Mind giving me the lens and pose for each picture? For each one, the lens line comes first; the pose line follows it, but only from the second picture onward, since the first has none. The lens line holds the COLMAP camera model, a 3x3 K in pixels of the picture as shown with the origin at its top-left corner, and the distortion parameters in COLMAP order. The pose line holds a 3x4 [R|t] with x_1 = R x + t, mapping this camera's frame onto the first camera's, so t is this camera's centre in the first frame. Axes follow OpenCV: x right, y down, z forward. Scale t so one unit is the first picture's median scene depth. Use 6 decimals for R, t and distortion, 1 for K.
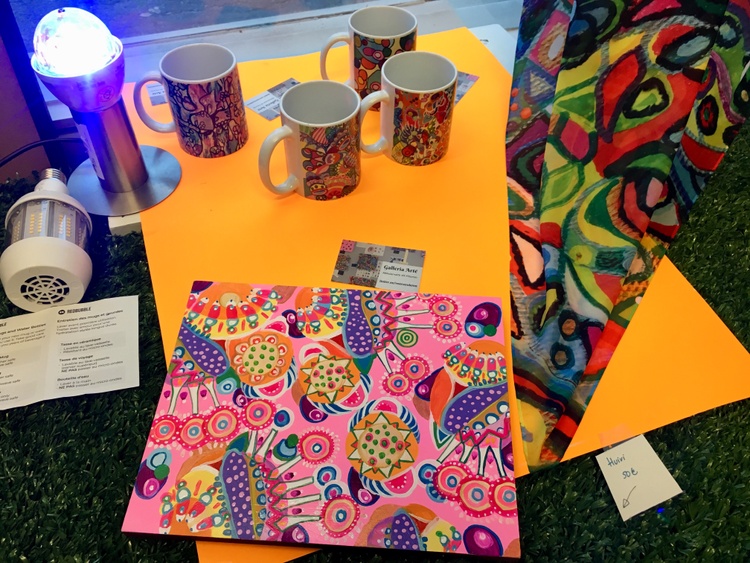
lens RADIAL K [[644.0, 0, 375.0], [0, 644.0, 281.5], [0, 0, 1]] dist [0.074943, -0.120852]
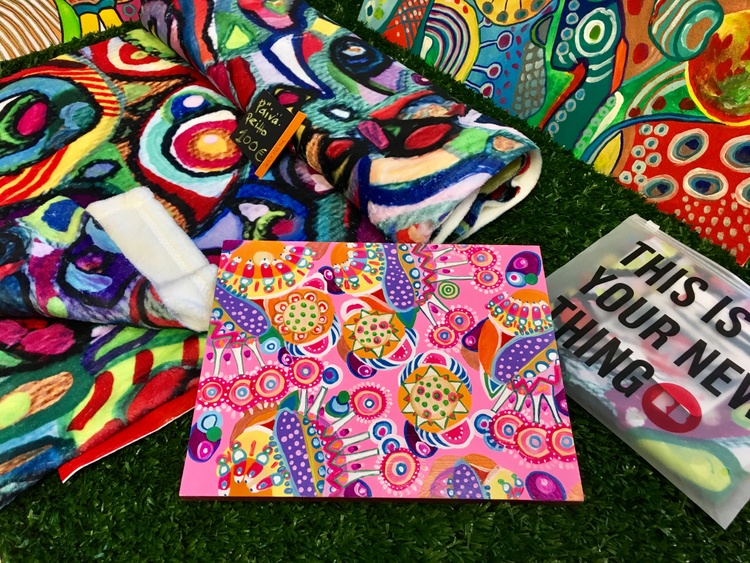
lens RADIAL K [[644.0, 0, 375.0], [0, 644.0, 281.5], [0, 0, 1]] dist [0.074943, -0.120852]
pose [[0.998338, -0.038675, 0.042726, -0.112228], [0.036230, 0.997740, 0.056586, 0.016144], [-0.044818, -0.054943, 0.997483, 0.027748]]
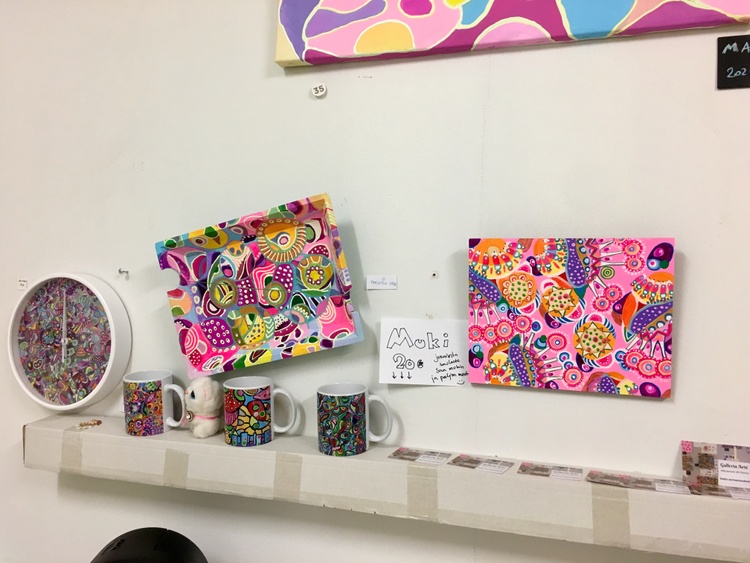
lens RADIAL K [[644.0, 0, 375.0], [0, 644.0, 281.5], [0, 0, 1]] dist [0.074943, -0.120852]
pose [[0.934014, -0.039259, -0.355072, 0.089063], [0.263710, 0.746272, 0.611175, -1.139610], [0.240986, -0.664482, 0.707382, -0.342038]]
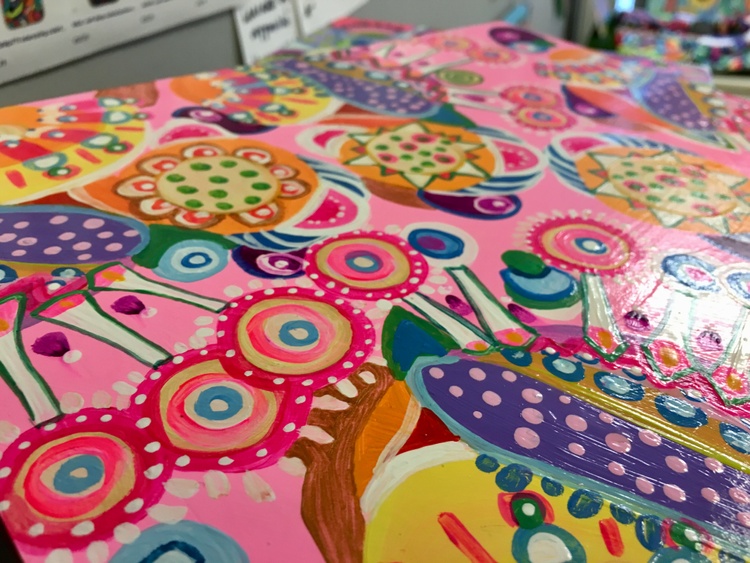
lens RADIAL K [[664.6, 0, 377.0], [0, 664.6, 282.9], [0, 0, 1]] dist [0.062026, -0.133308]
pose [[0.703130, -0.370412, 0.606962, -0.352406], [0.526271, 0.845116, -0.093904, 0.240489], [-0.478170, 0.385453, 0.789164, 0.775639]]
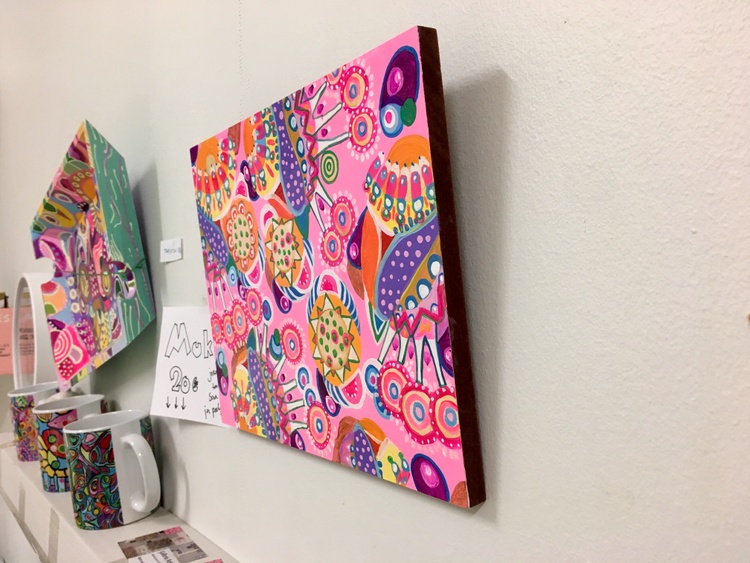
lens RADIAL K [[644.0, 0, 375.0], [0, 644.0, 281.5], [0, 0, 1]] dist [0.074943, -0.120852]
pose [[0.577374, -0.092705, -0.811200, 0.638268], [0.594277, 0.729015, 0.339665, -0.022688], [0.559888, -0.678191, 0.476007, 0.693502]]
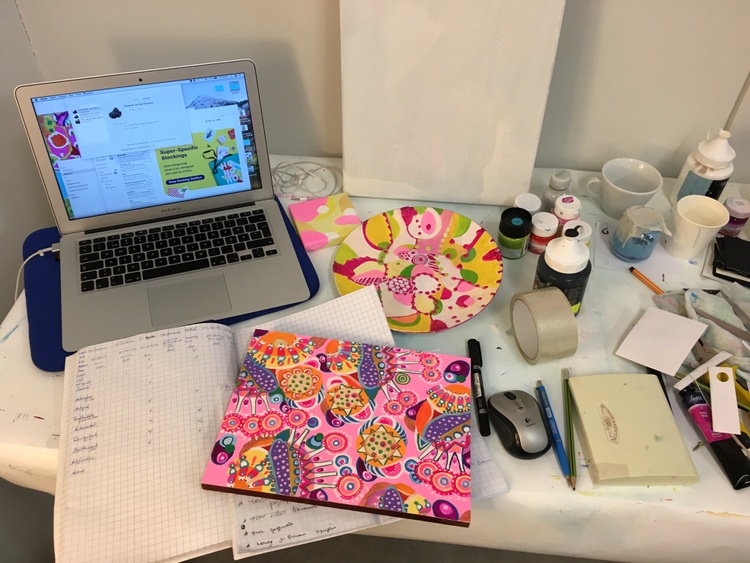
lens RADIAL K [[644.0, 0, 375.0], [0, 644.0, 281.5], [0, 0, 1]] dist [0.074943, -0.120852]
pose [[0.996528, 0.083230, 0.002336, -0.035295], [-0.081348, 0.979210, -0.185822, 0.159466], [-0.017754, 0.184987, 0.982581, -0.476814]]
